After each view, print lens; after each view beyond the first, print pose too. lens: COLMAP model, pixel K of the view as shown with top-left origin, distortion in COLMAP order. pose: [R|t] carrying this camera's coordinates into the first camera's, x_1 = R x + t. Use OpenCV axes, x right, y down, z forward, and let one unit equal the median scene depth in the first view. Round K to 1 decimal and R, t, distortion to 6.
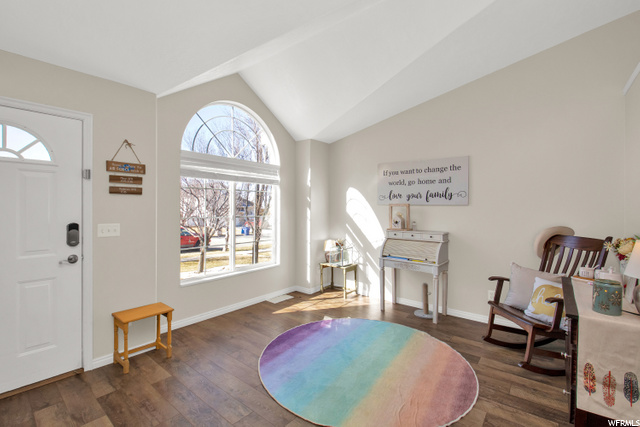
lens RADIAL K [[292.2, 0, 320.0], [0, 292.2, 213.5], [0, 0, 1]] dist [-0.015443, -0.000327]
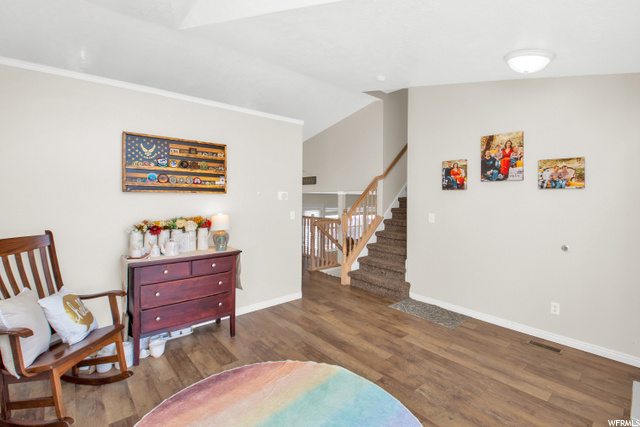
lens RADIAL K [[291.6, 0, 319.9], [0, 291.6, 191.7], [0, 0, 1]] dist [-0.000335, -0.000269]
pose [[-0.983574, -0.004824, 0.180439, -0.056778], [-0.004940, 0.999988, -0.000195, -0.058683], [-0.180436, -0.001083, -0.983586, 1.577459]]
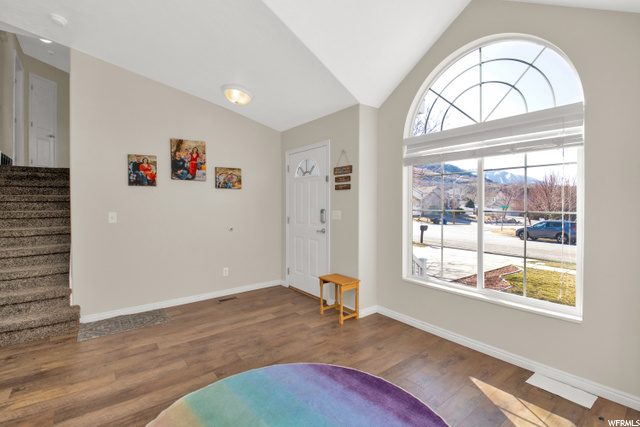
lens RADIAL K [[290.9, 0, 303.4], [0, 290.9, 202.6], [0, 0, 1]] dist [0.001477, -0.000231]
pose [[-0.257072, -0.003440, -0.966386, 0.674488], [-0.013223, 0.999913, -0.000042, -0.003476], [0.966302, 0.012768, -0.257095, 1.141327]]
